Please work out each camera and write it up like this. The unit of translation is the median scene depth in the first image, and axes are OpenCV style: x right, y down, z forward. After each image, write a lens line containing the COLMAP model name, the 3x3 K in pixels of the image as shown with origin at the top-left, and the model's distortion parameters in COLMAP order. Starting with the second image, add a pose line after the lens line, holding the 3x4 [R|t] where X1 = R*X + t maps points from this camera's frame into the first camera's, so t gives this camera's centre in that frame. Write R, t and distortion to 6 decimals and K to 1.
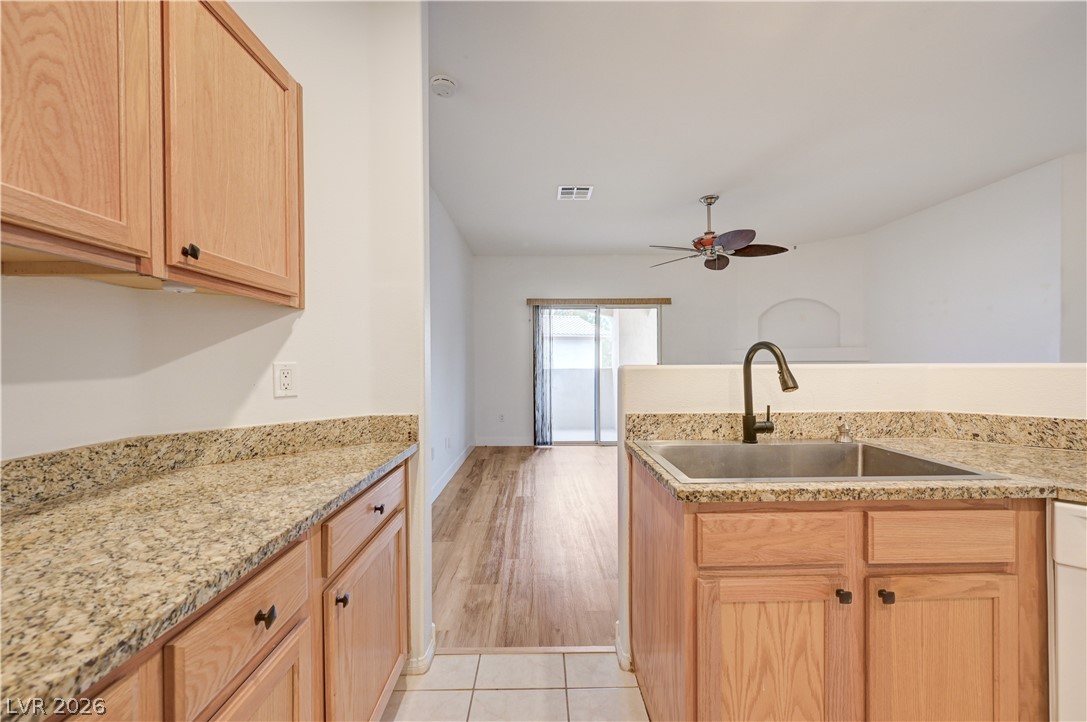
lens RADIAL K [[429.4, 0, 542.7], [0, 429.4, 361.5], [0, 0, 1]] dist [0.001957, 0.000124]
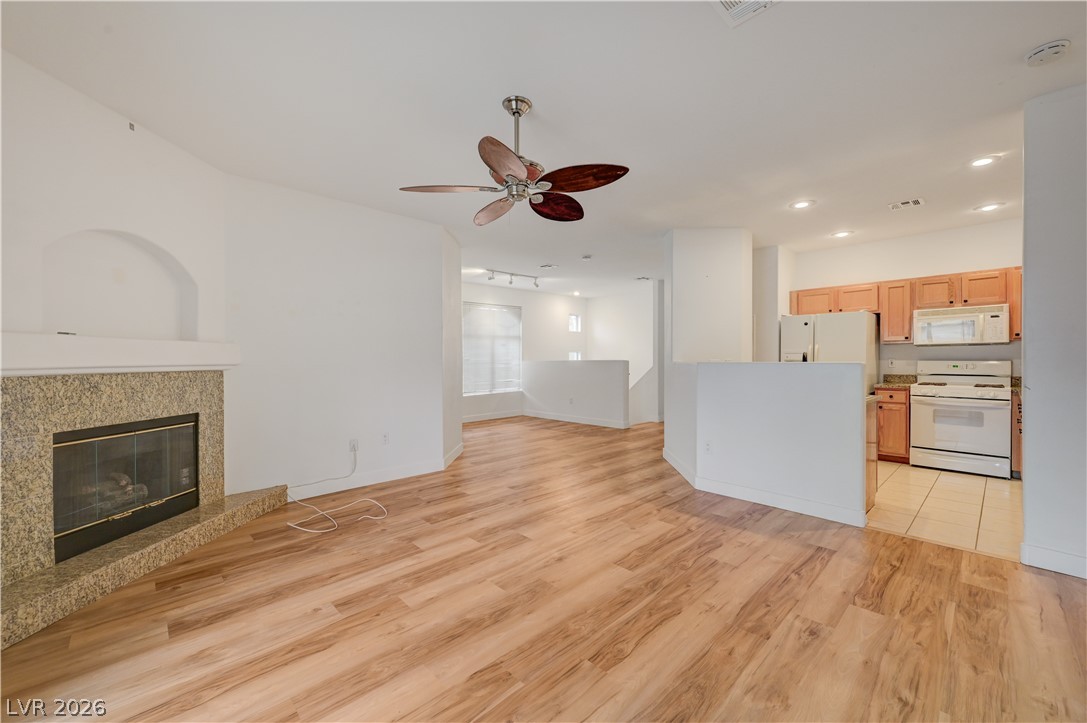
lens RADIAL K [[429.4, 0, 543.8], [0, 429.4, 362.9], [0, 0, 1]] dist [0.001957, 0.000124]
pose [[-0.674900, 0.004735, 0.737894, -0.062522], [0.012072, 0.999916, 0.004626, -0.001338], [-0.737810, 0.012030, -0.674901, 0.912238]]
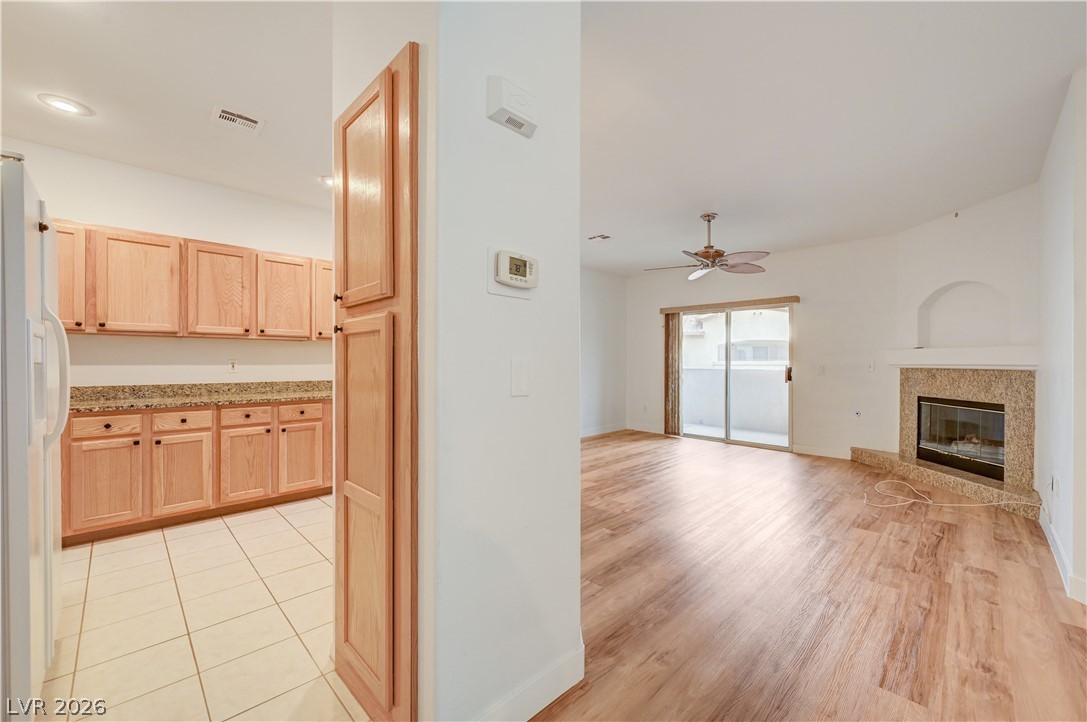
lens RADIAL K [[429.4, 0, 540.1], [0, 429.4, 362.3], [0, 0, 1]] dist [0.001957, 0.000124]
pose [[0.687477, 0.010762, -0.726127, 0.587203], [-0.008365, 0.999941, 0.006900, -0.004108], [0.726158, 0.001330, 0.687526, -0.048966]]
